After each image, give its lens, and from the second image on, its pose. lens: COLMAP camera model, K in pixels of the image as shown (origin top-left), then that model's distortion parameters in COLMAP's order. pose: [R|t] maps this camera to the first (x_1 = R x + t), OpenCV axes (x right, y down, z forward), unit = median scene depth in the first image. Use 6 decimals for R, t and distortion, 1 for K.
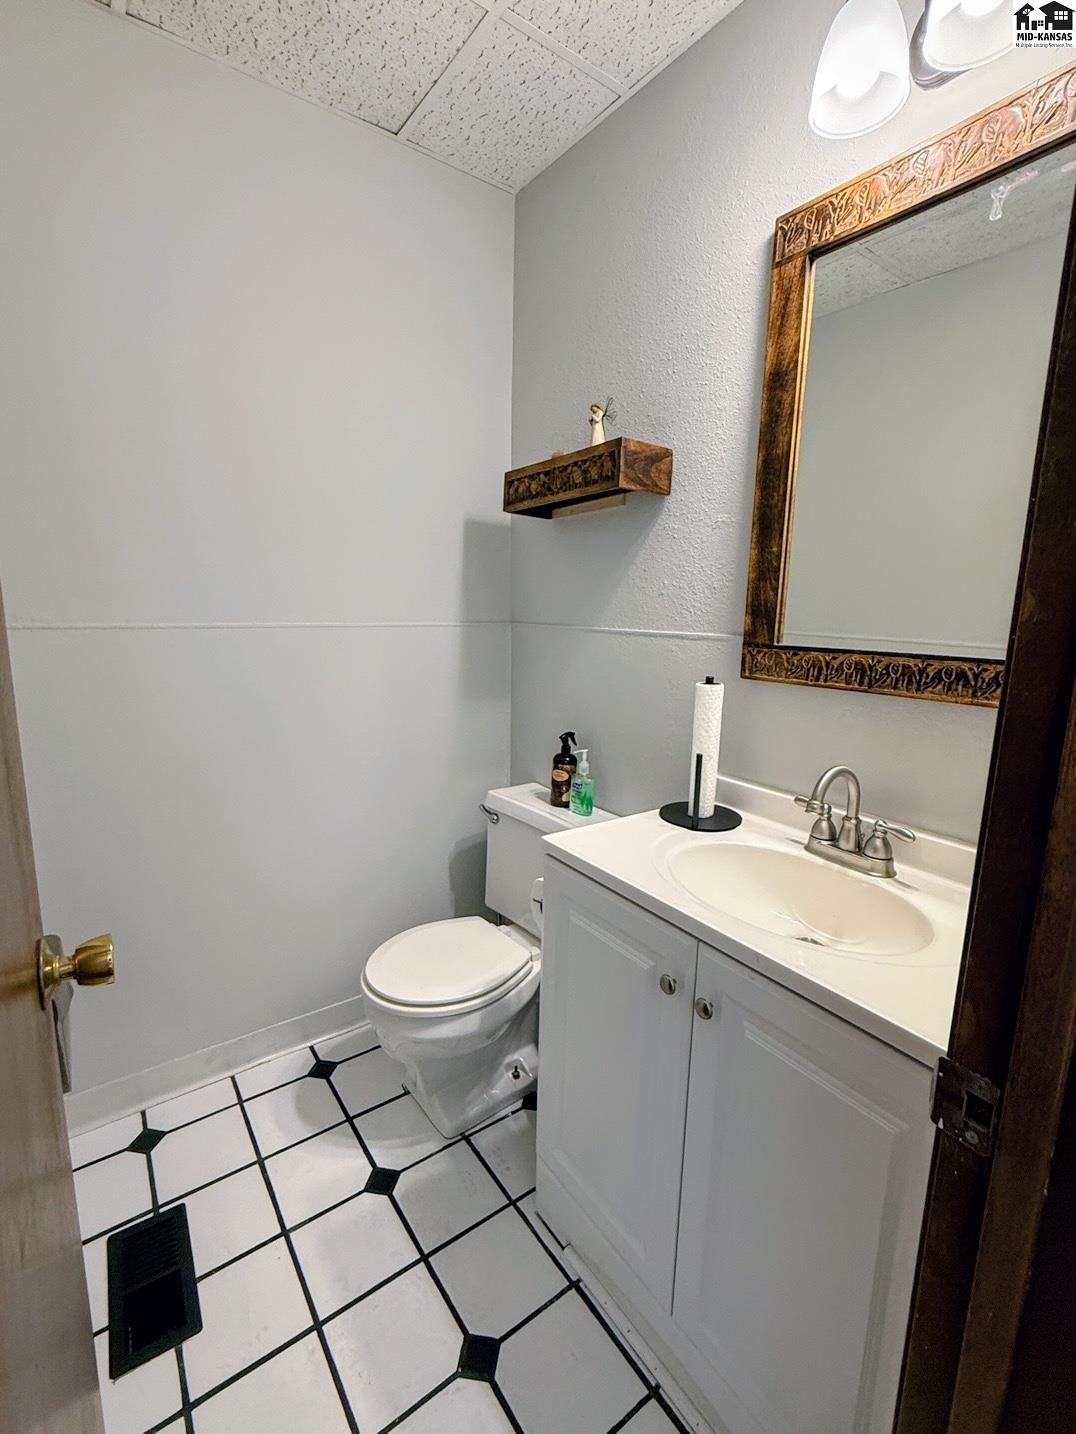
lens RADIAL K [[640.4, 0, 540.7], [0, 640.4, 708.8], [0, 0, 1]] dist [0.000816, -0.000657]
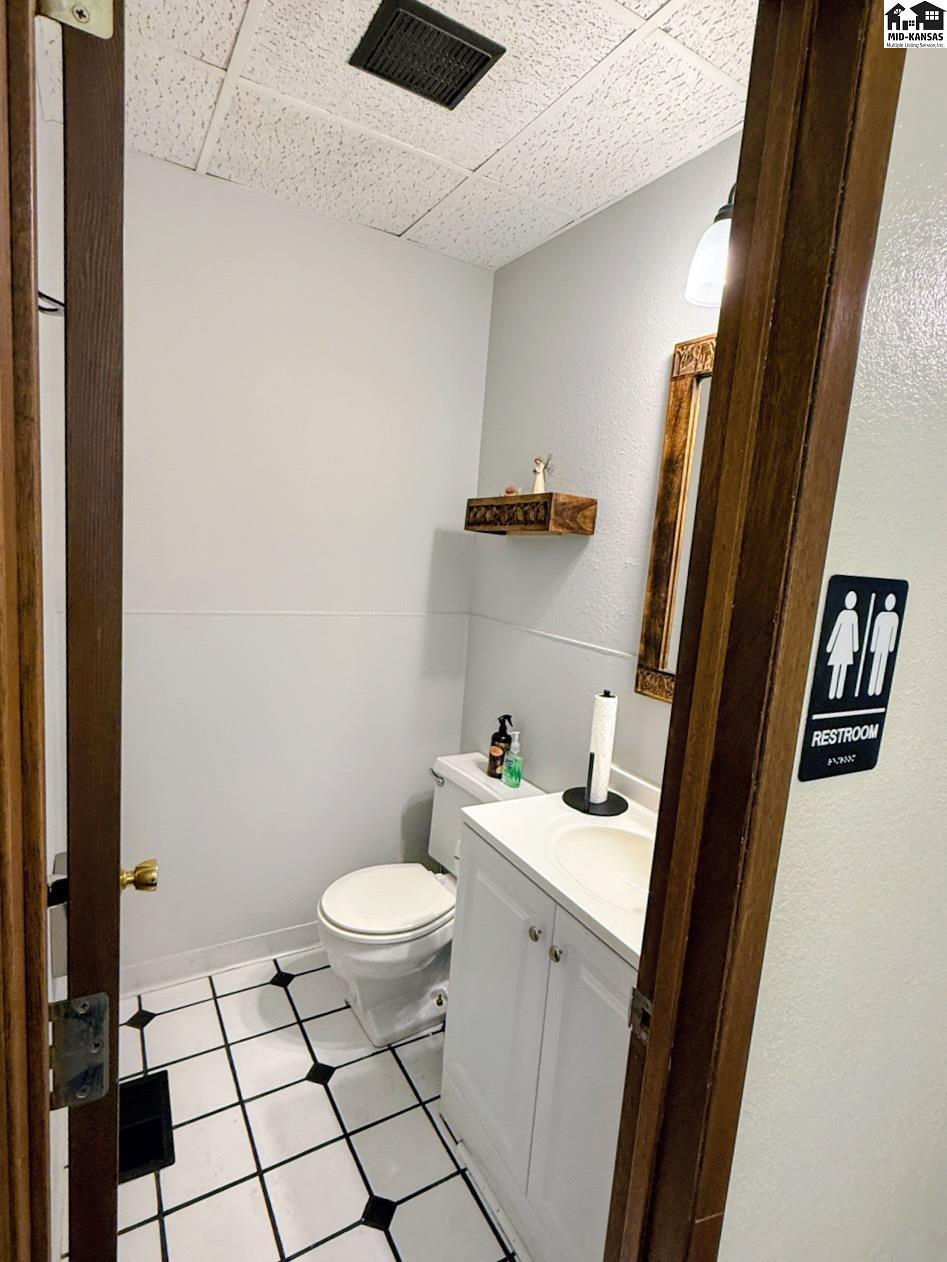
lens RADIAL K [[626.8, 0, 473.5], [0, 626.8, 631.0], [0, 0, 1]] dist [-0.000391, -0.000816]
pose [[0.994207, 0.069039, -0.082375, 0.085170], [-0.072307, 0.996682, -0.037368, -0.088536], [0.079522, 0.043108, 0.995901, -0.213304]]
